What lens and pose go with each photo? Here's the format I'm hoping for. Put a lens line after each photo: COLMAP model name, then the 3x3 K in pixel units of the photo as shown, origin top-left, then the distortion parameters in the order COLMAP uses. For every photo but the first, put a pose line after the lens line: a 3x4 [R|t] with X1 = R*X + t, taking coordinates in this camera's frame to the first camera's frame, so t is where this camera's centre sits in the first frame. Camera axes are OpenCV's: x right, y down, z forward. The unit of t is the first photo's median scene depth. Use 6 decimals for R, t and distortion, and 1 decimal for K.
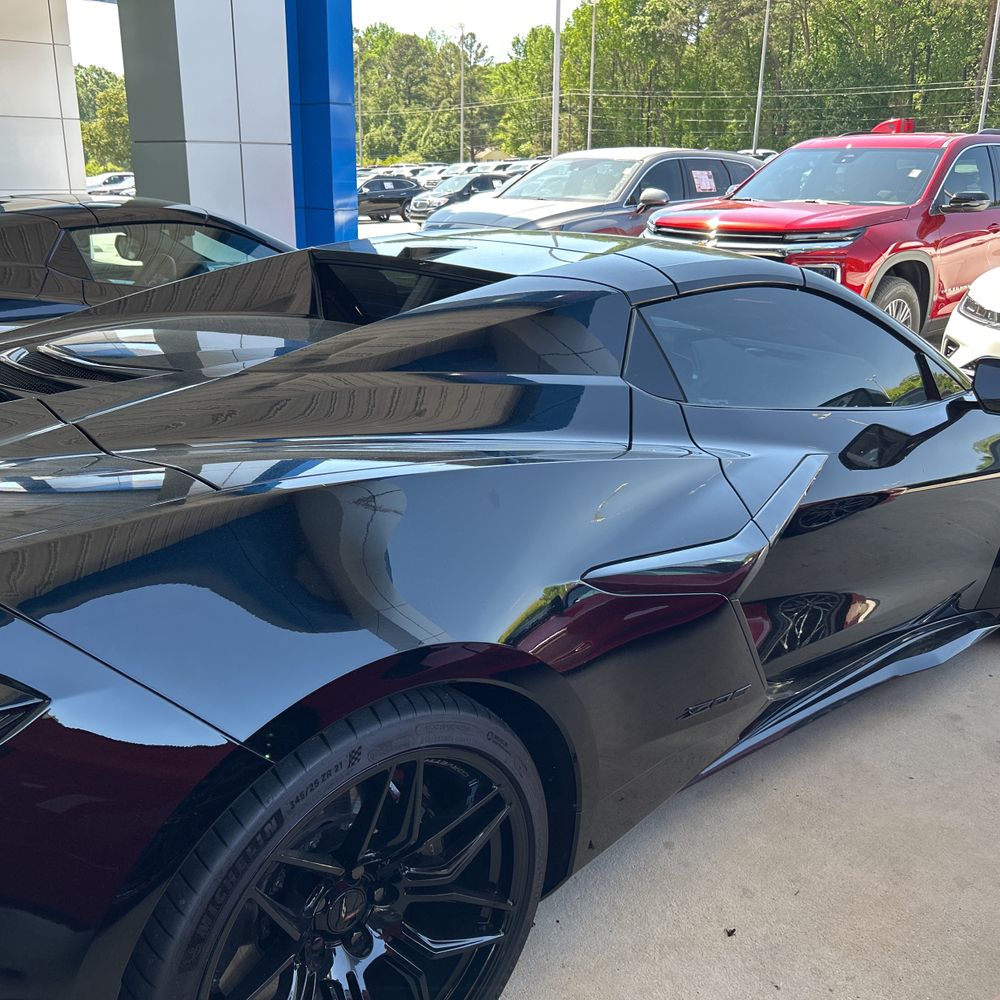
lens RADIAL K [[1000.7, 0, 514.2], [0, 1000.7, 504.8], [0, 0, 1]] dist [-0.000987, 0.027849]
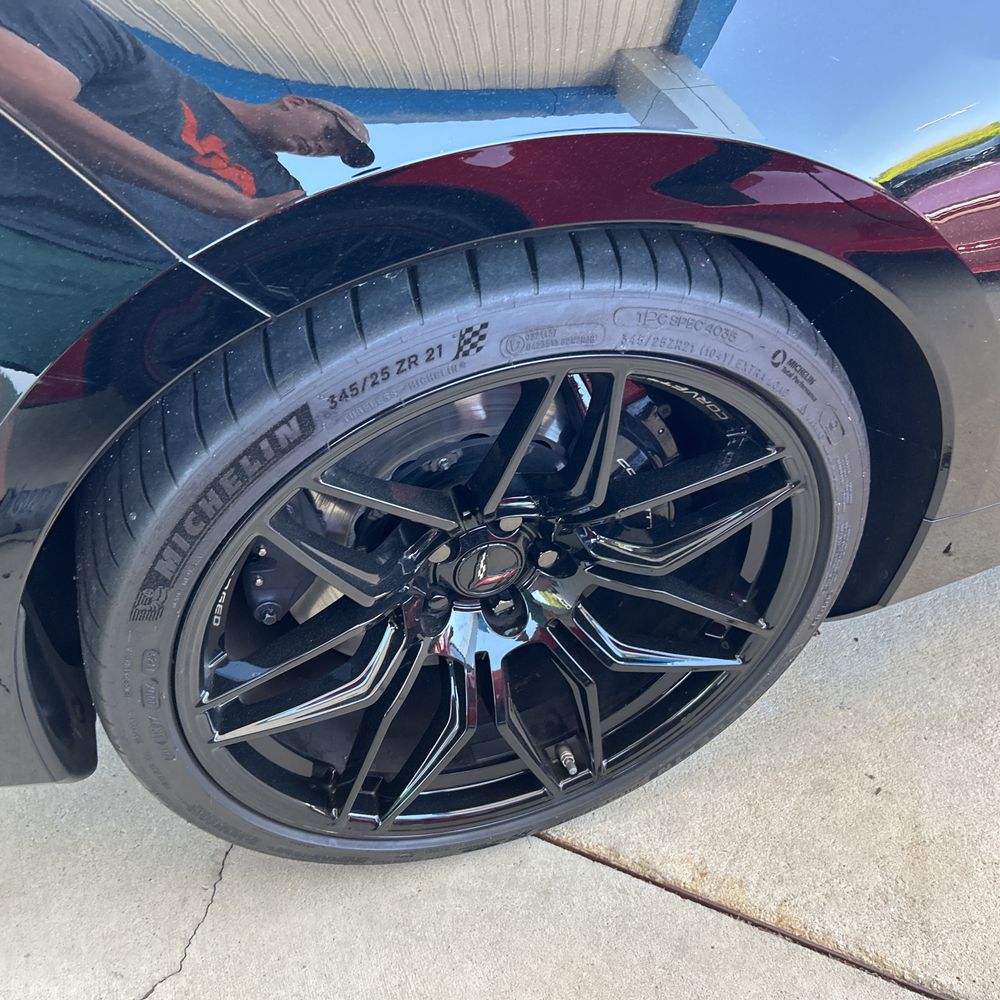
lens RADIAL K [[981.8, 0, 500.0], [0, 981.8, 500.0], [0, 0, 1]] dist [0.076954, -0.141411]
pose [[0.897000, 0.277932, -0.343721, 0.008500], [-0.113023, 0.895958, 0.429516, 0.019265], [0.427336, -0.346428, 0.835088, 0.099985]]
